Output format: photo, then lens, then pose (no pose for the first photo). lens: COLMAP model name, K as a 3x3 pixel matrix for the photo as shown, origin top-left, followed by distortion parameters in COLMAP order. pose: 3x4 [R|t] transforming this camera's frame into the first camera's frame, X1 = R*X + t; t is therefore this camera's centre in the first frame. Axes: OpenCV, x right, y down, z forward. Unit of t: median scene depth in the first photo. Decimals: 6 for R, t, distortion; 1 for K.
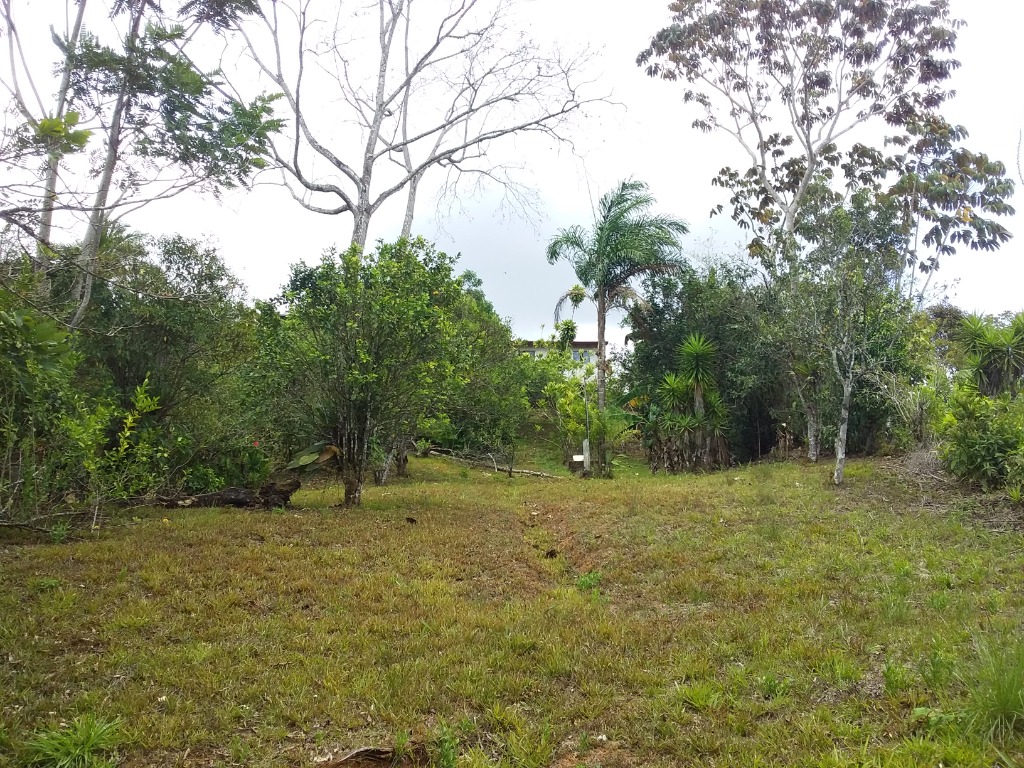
lens RADIAL K [[929.5, 0, 504.5], [0, 929.5, 394.6], [0, 0, 1]] dist [0.099565, -0.195059]
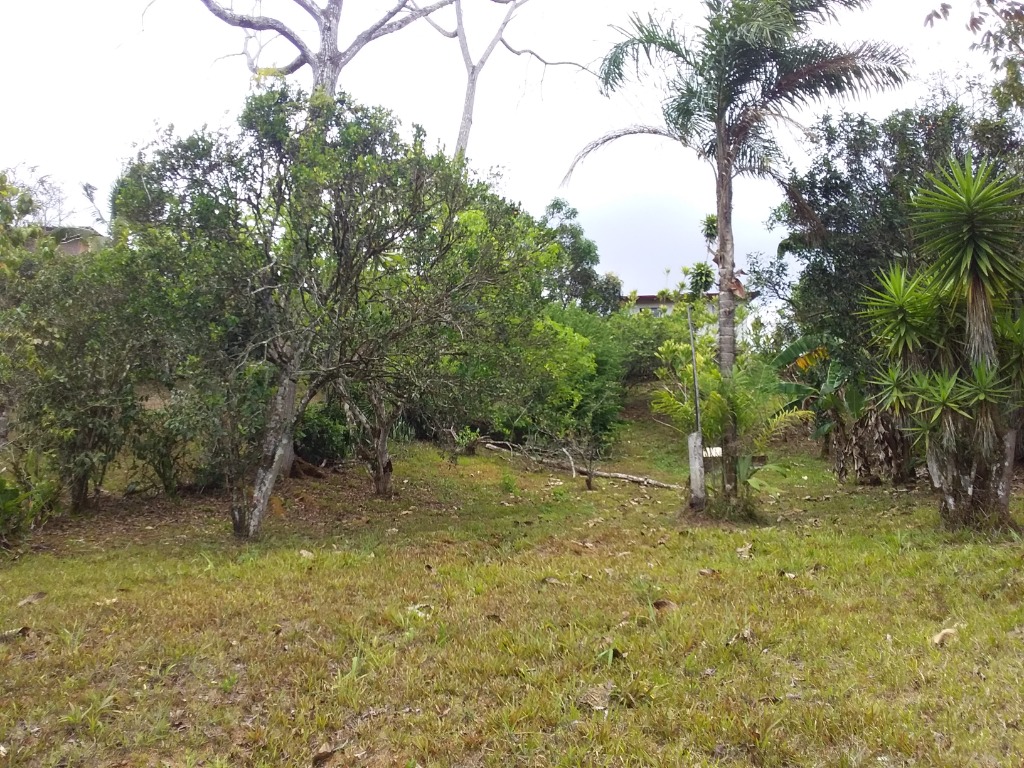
lens RADIAL K [[939.4, 0, 470.0], [0, 939.4, 382.8], [0, 0, 1]] dist [0.095856, -0.224686]
pose [[0.981088, -0.024463, -0.192008, 0.053008], [0.026463, 0.999619, 0.007859, 0.011642], [0.191743, -0.012791, 0.981362, 0.385752]]
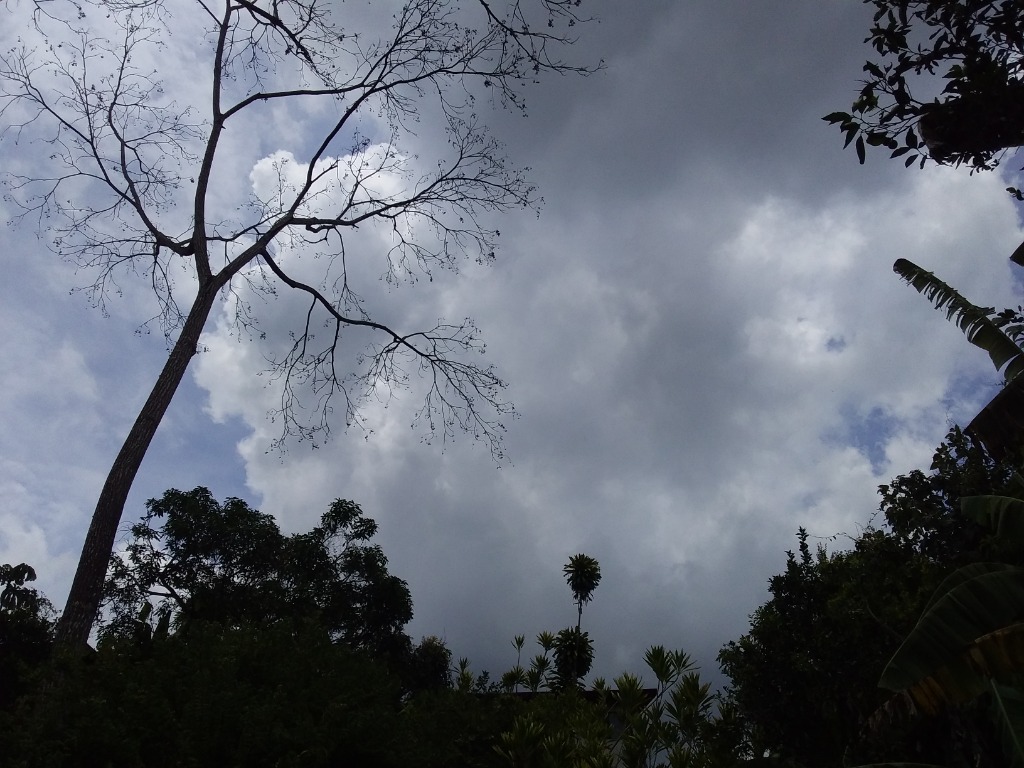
lens RADIAL K [[929.5, 0, 504.5], [0, 929.5, 394.6], [0, 0, 1]] dist [0.099565, -0.195059]
pose [[0.999455, -0.032093, 0.007767, 0.060799], [0.032262, 0.898992, -0.436775, 0.037711], [0.007035, 0.436788, 0.899537, 0.899070]]
